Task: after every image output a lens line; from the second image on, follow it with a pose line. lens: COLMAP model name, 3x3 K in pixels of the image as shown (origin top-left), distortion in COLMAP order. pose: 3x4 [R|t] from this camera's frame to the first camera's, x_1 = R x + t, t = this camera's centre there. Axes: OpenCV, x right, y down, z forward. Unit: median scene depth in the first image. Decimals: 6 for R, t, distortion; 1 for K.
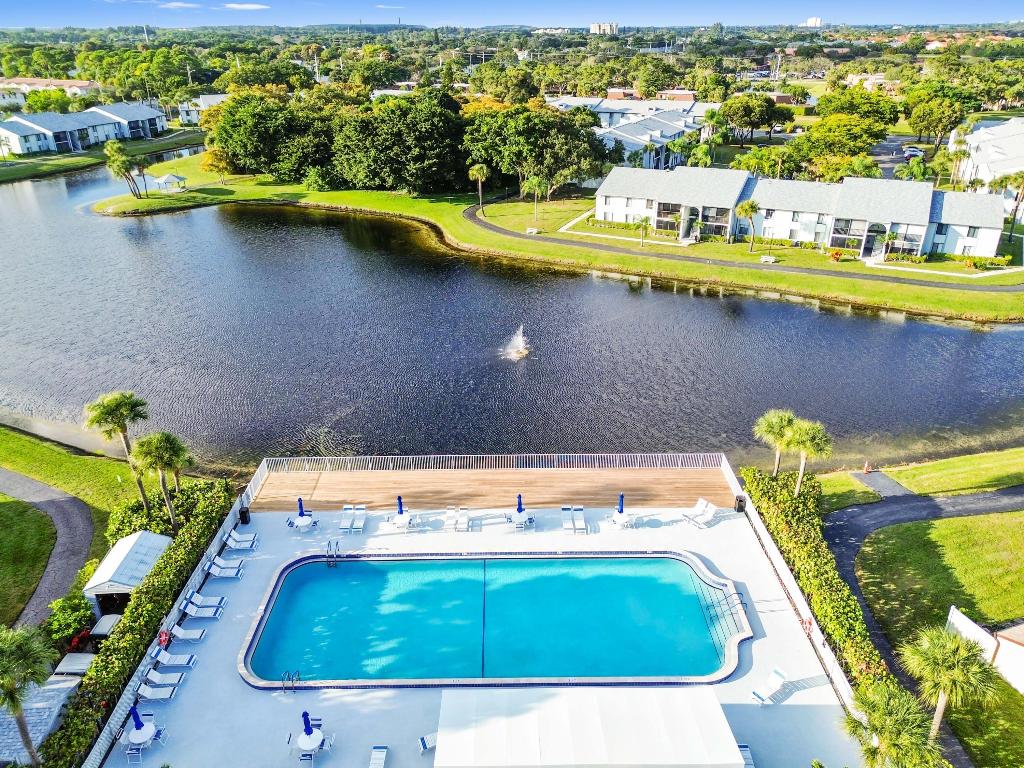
lens RADIAL K [[723.0, 0, 512.0], [0, 723.0, 384.0], [0, 0, 1]] dist [0.054707, -0.058737]
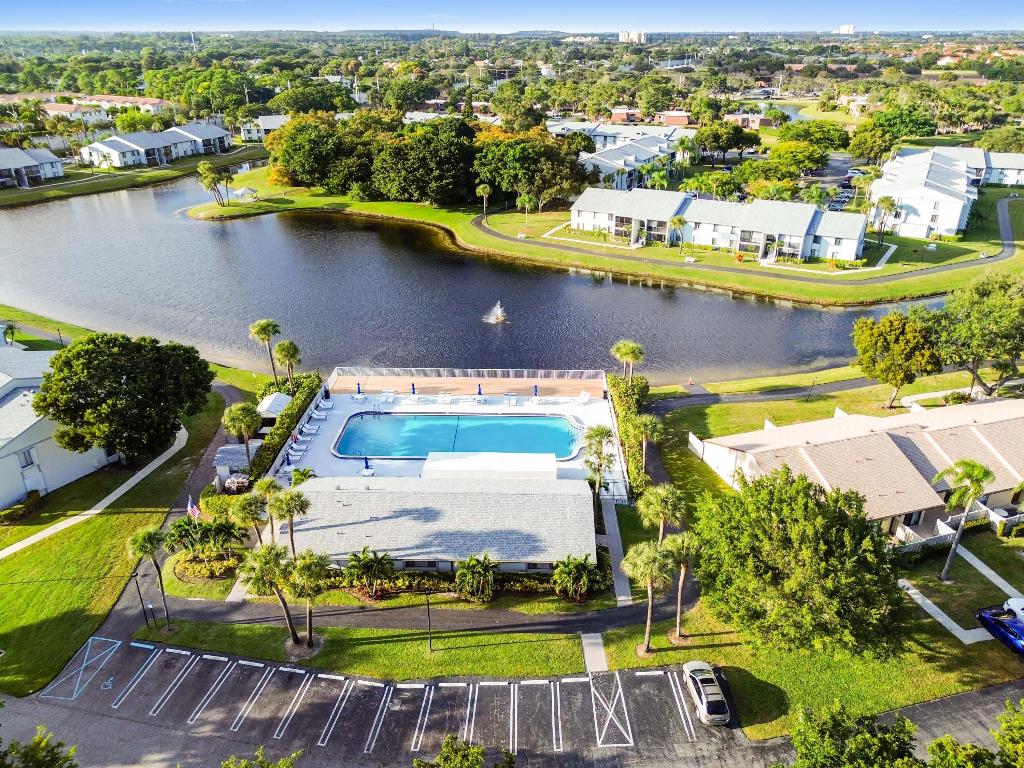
lens RADIAL K [[723.0, 0, 512.0], [0, 723.0, 384.0], [0, 0, 1]] dist [0.054707, -0.058737]
pose [[0.999143, 0.021393, -0.035431, 0.053768], [-0.021516, 0.999764, -0.003098, 0.053972], [0.035356, 0.003857, 0.999367, -0.273941]]
